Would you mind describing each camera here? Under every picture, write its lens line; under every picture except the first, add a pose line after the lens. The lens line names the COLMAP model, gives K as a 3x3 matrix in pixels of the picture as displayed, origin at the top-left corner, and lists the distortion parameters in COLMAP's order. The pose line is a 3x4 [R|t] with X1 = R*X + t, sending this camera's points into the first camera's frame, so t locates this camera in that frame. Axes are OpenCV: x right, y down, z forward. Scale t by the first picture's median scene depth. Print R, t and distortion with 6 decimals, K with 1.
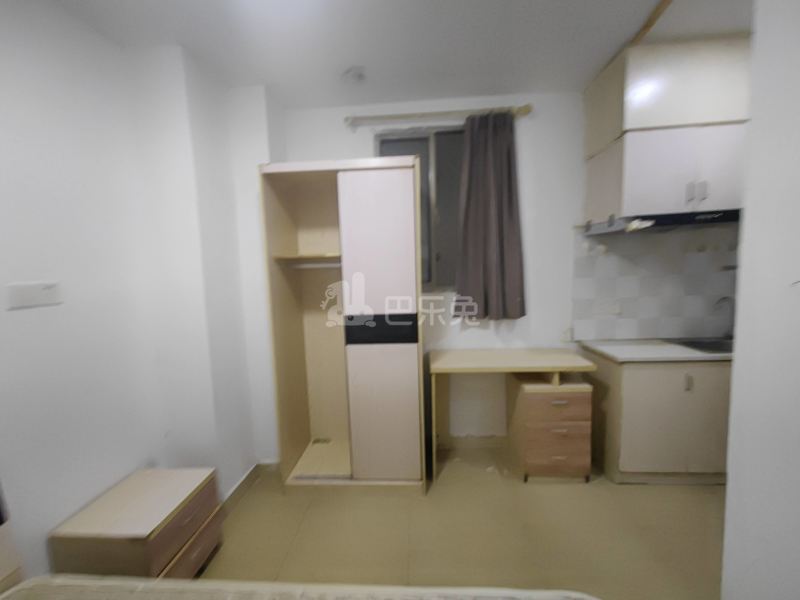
lens RADIAL K [[325.1, 0, 402.4], [0, 325.1, 300.5], [0, 0, 1]] dist [0.057402, -0.000023]
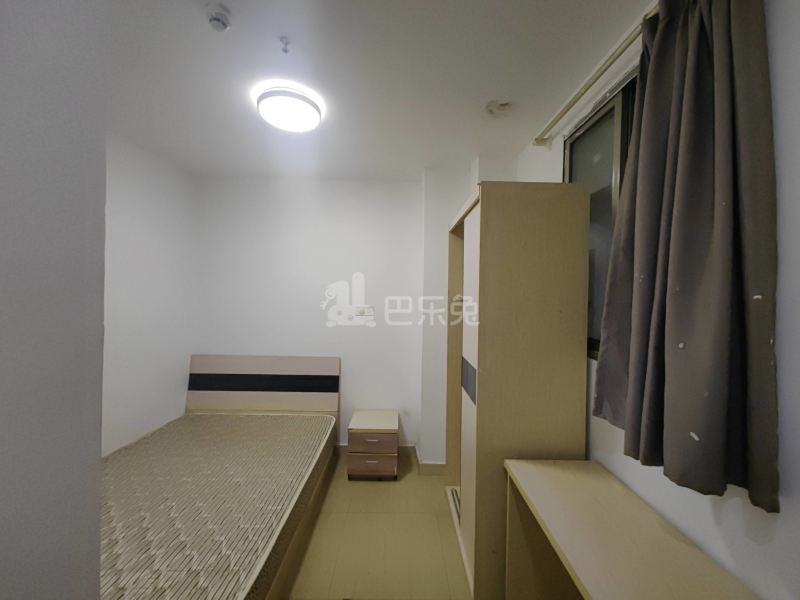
lens RADIAL K [[314.2, 0, 404.3], [0, 314.2, 298.0], [0, 0, 1]] dist [0.001158, -0.000246]
pose [[0.031363, 0.047382, -0.998384, 0.667425], [-0.111596, 0.992796, 0.043611, -0.127829], [0.993259, 0.110048, 0.036425, 0.646714]]
